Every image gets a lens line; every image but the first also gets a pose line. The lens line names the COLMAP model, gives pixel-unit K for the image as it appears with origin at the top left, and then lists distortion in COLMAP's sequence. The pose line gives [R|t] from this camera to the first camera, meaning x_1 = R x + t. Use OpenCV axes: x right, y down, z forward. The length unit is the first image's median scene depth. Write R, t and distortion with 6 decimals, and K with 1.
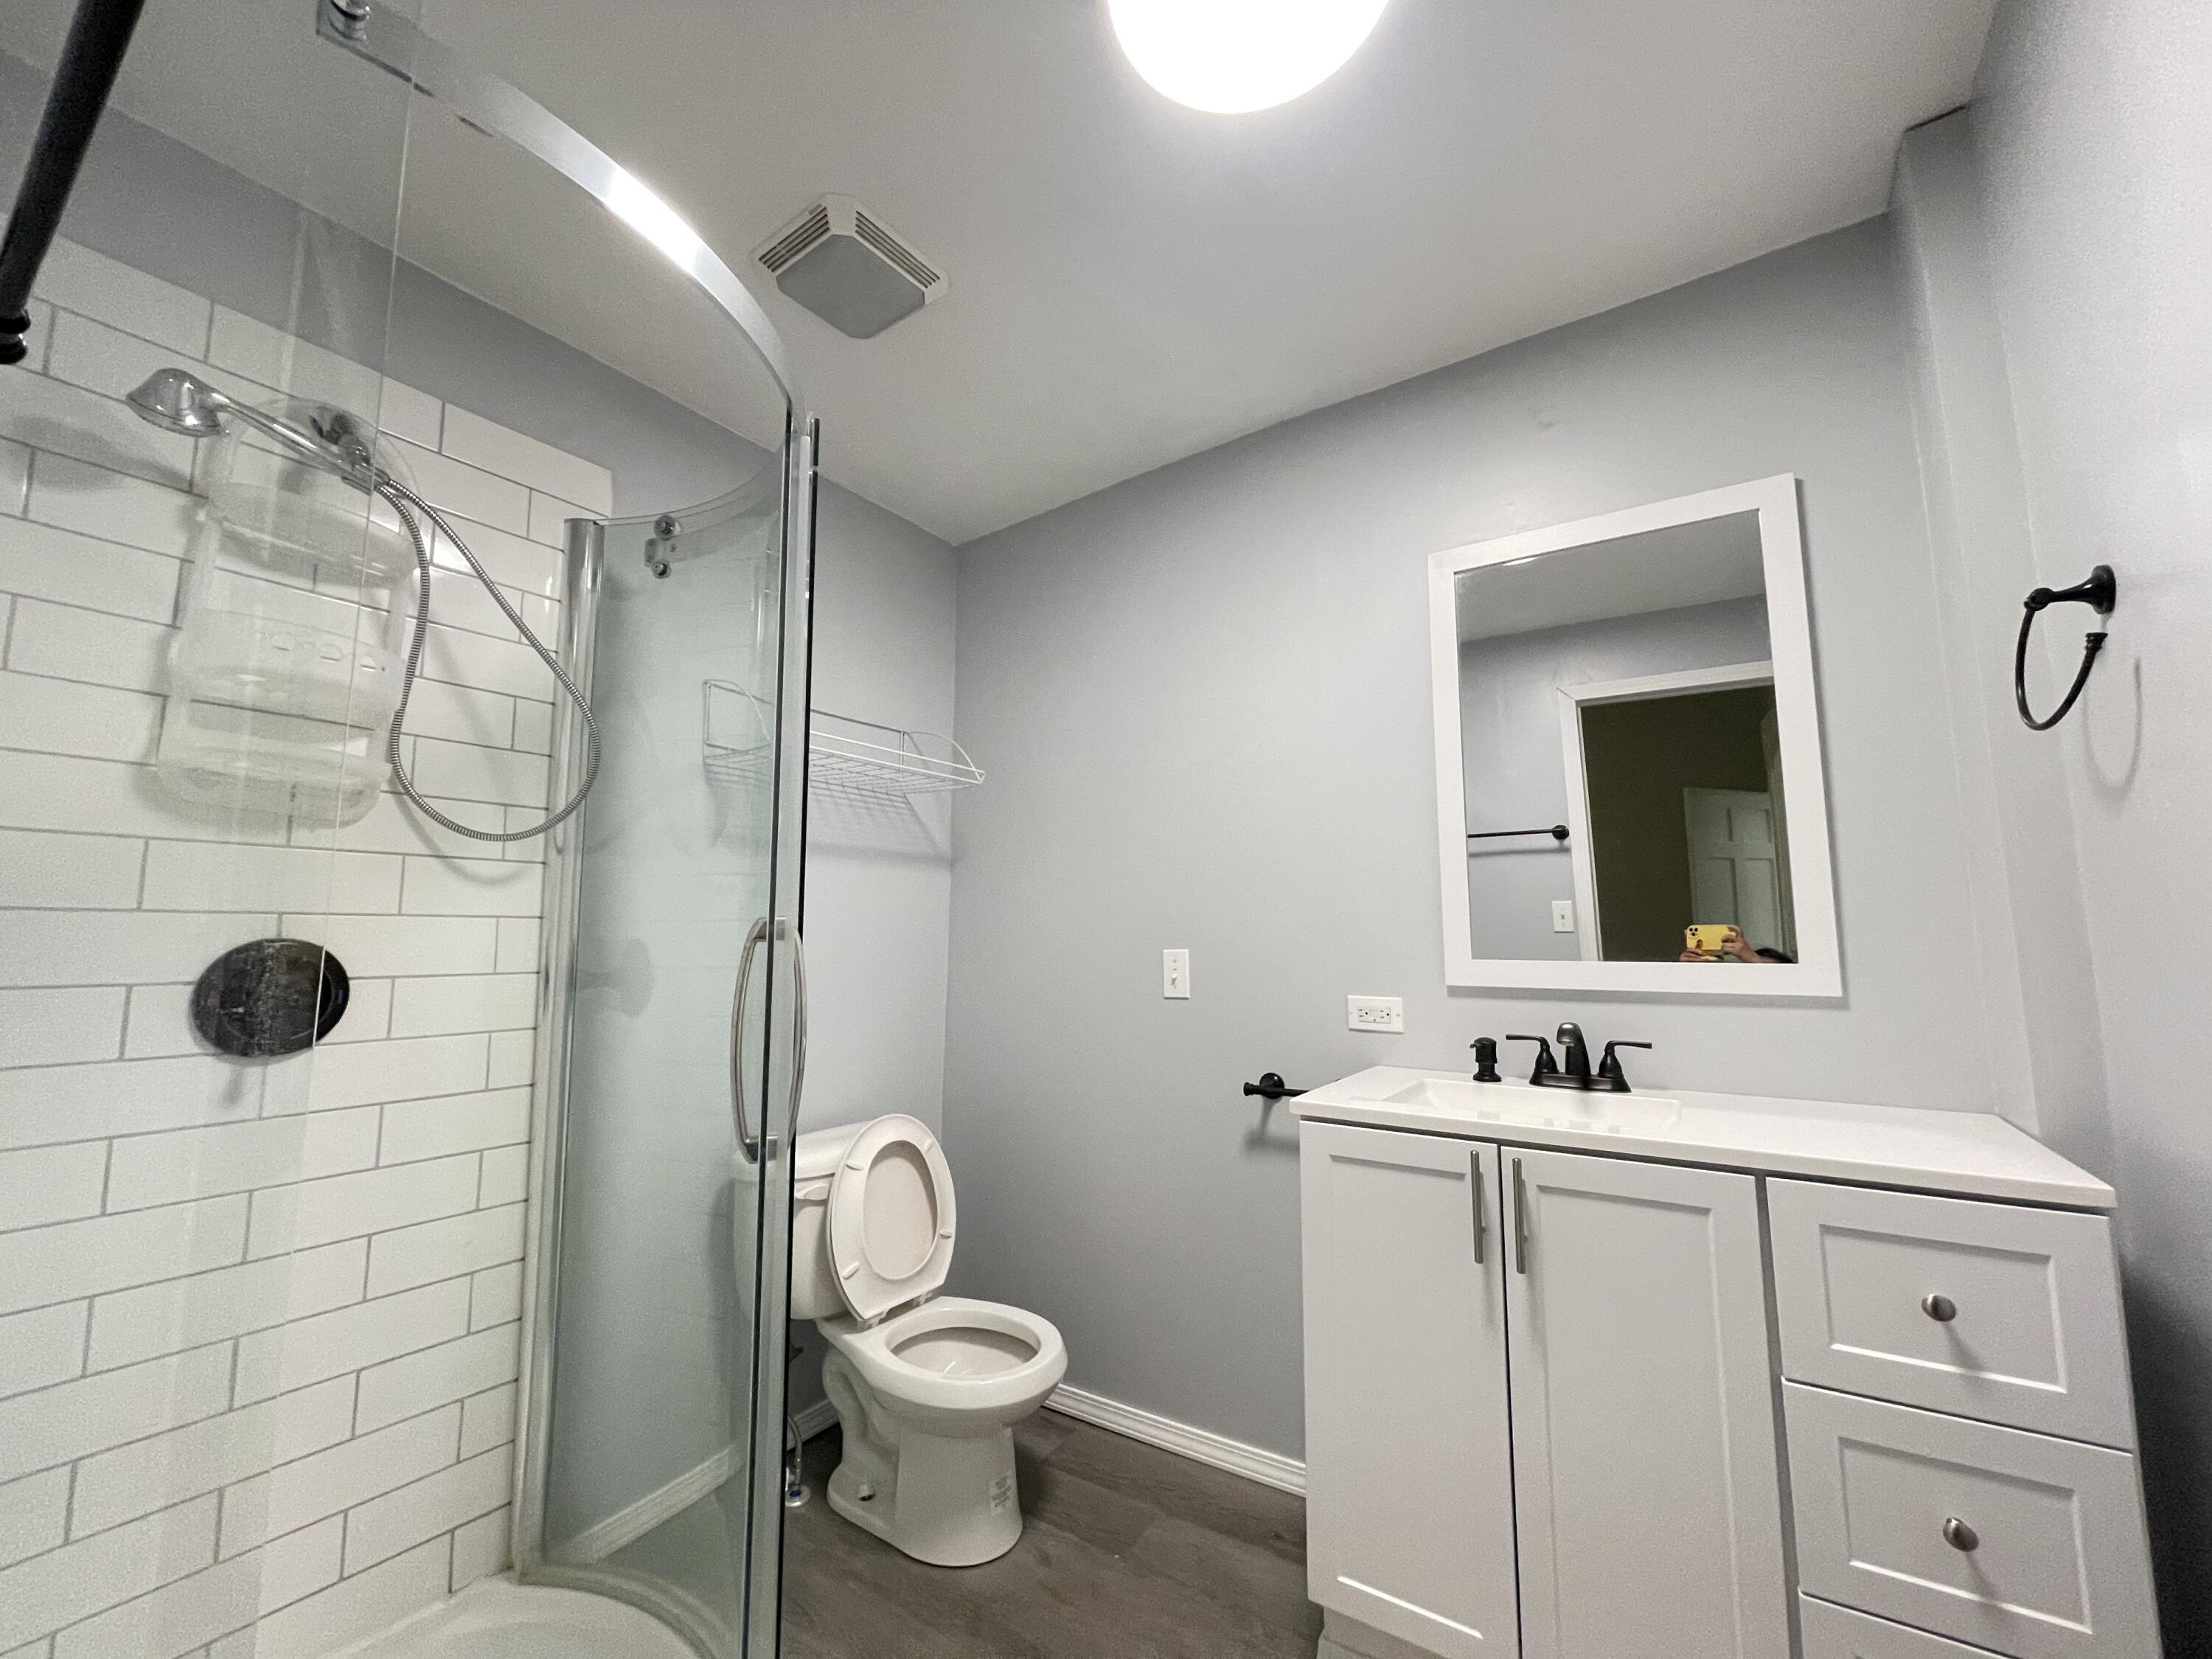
lens RADIAL K [[893.1, 0, 1104.2], [0, 893.1, 825.6], [0, 0, 1]] dist [-0.008038, 0.002056]
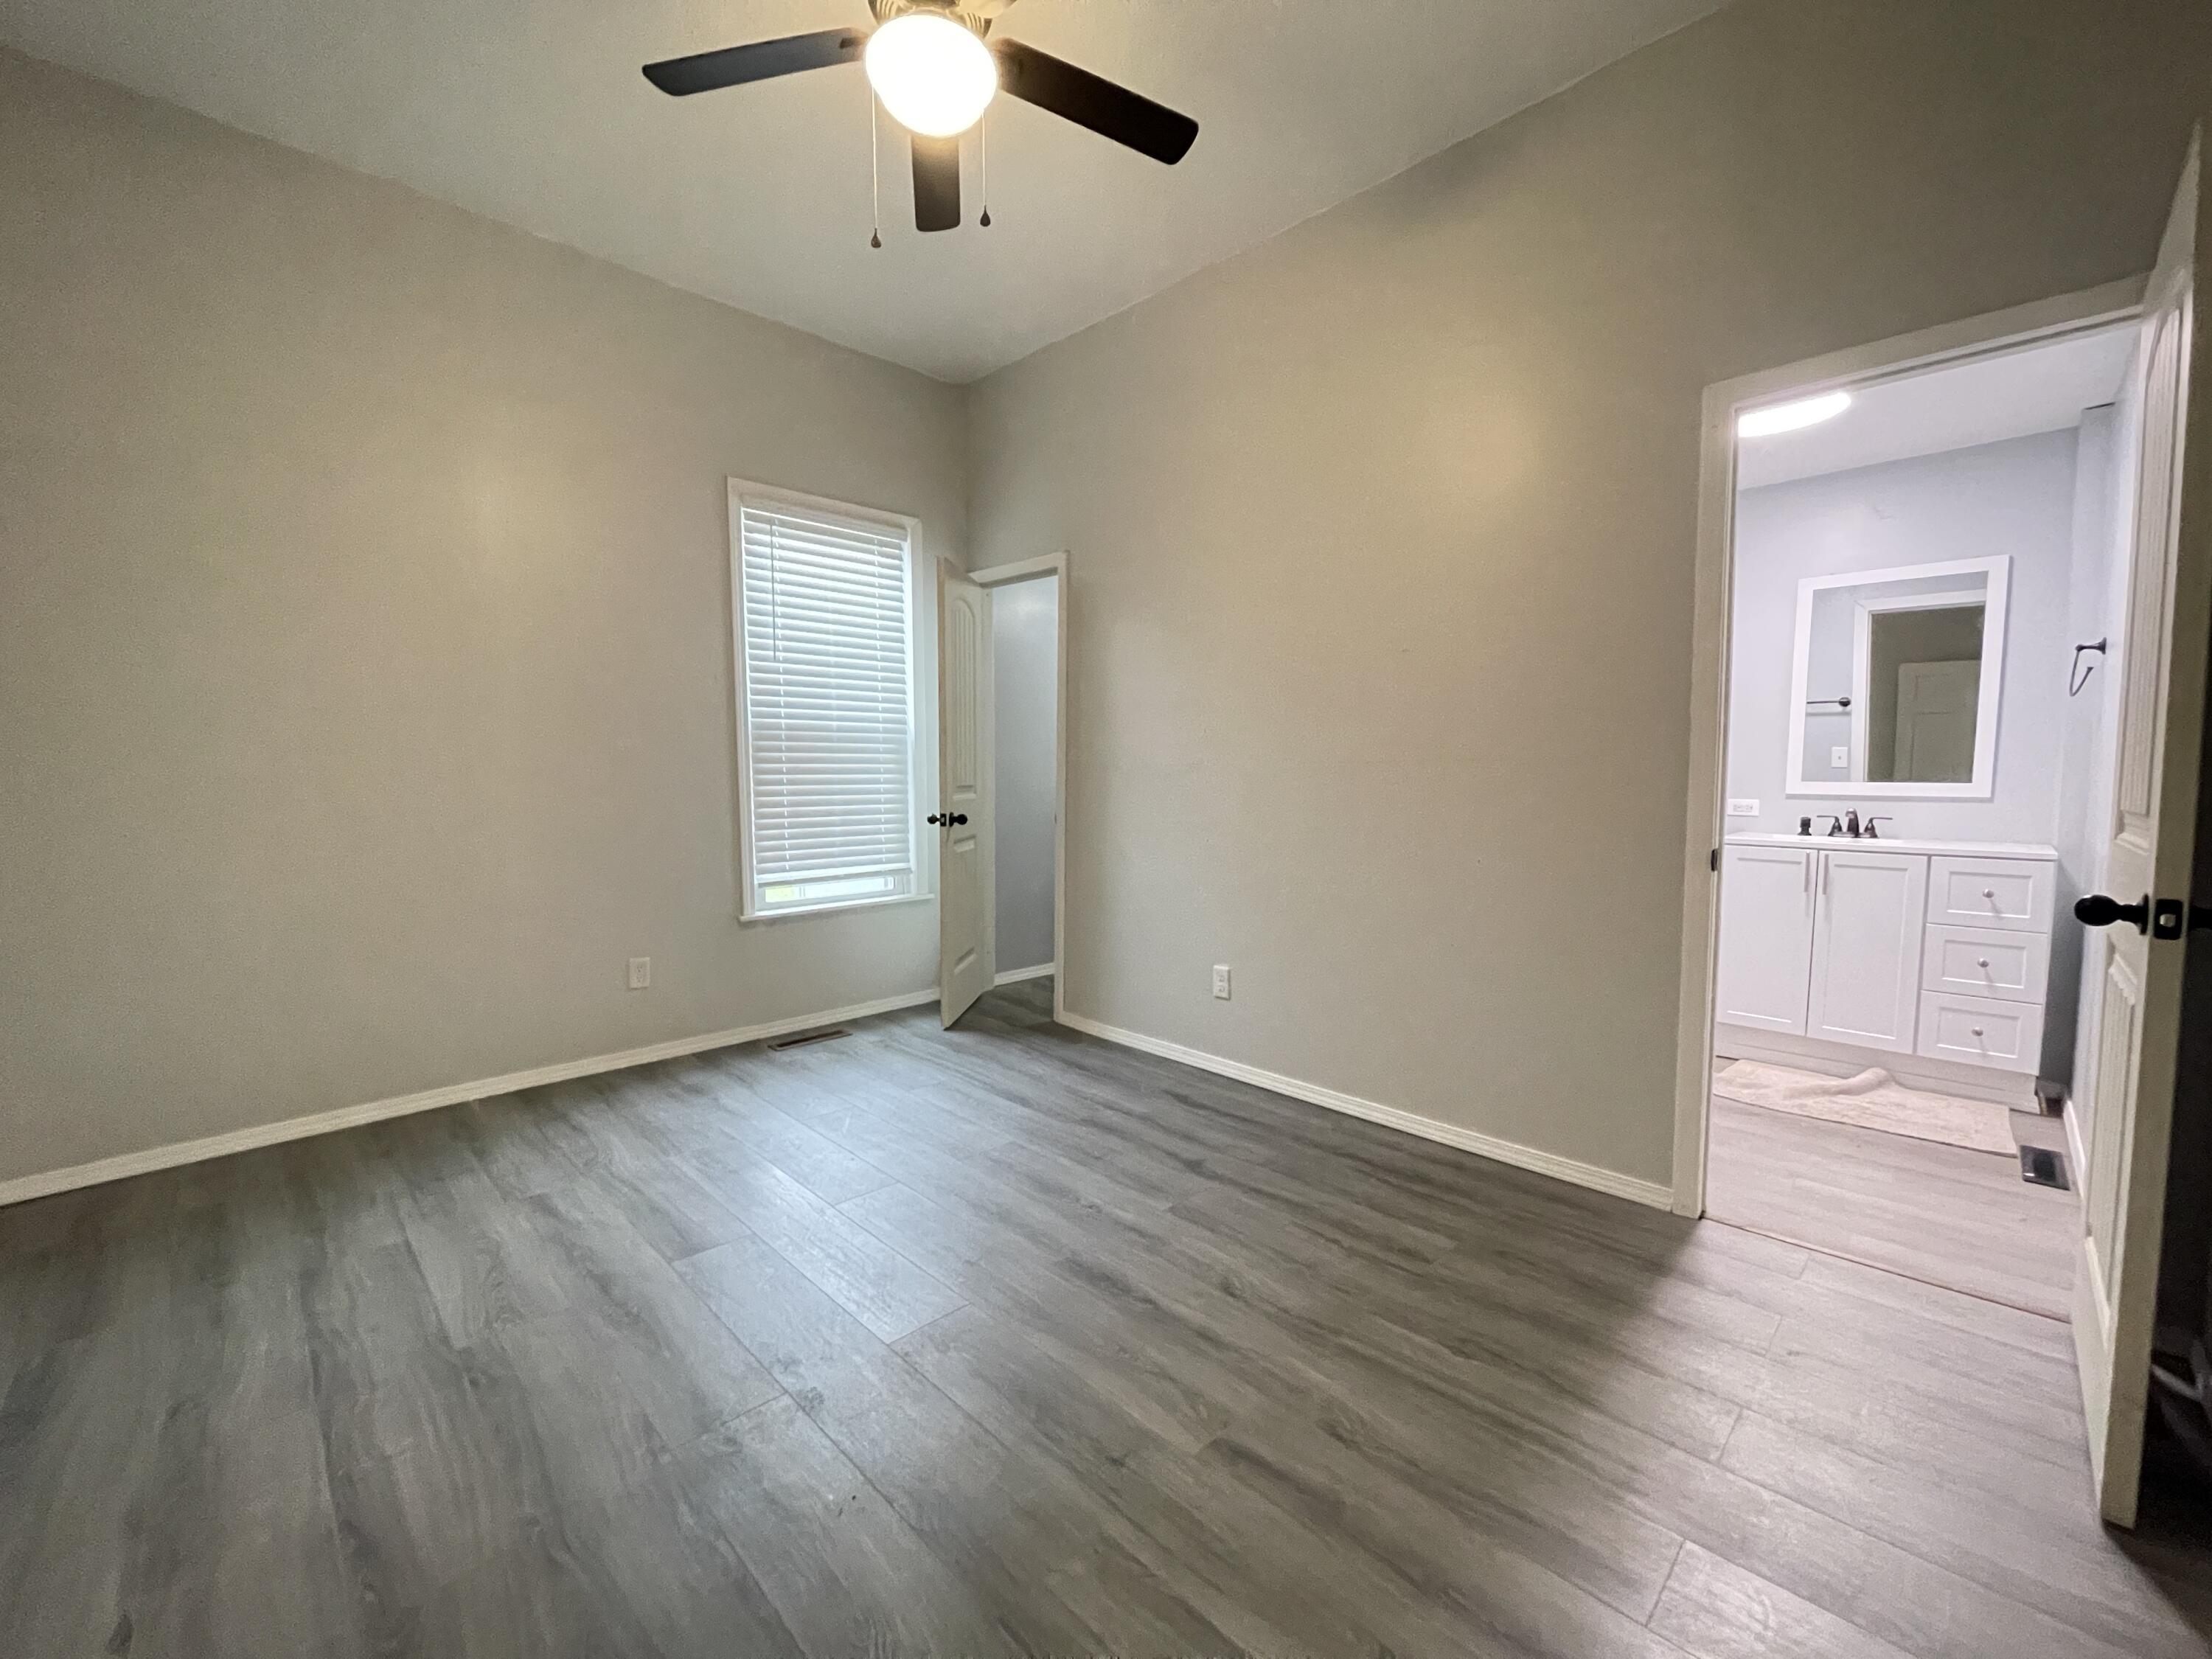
lens RADIAL K [[893.1, 0, 1095.6], [0, 893.1, 841.2], [0, 0, 1]] dist [-0.008038, 0.002056]
pose [[0.981078, 0.011816, -0.193252, -0.923685], [0.027690, 0.979313, 0.200450, -0.204022], [0.191622, -0.202008, 0.960455, -1.550677]]
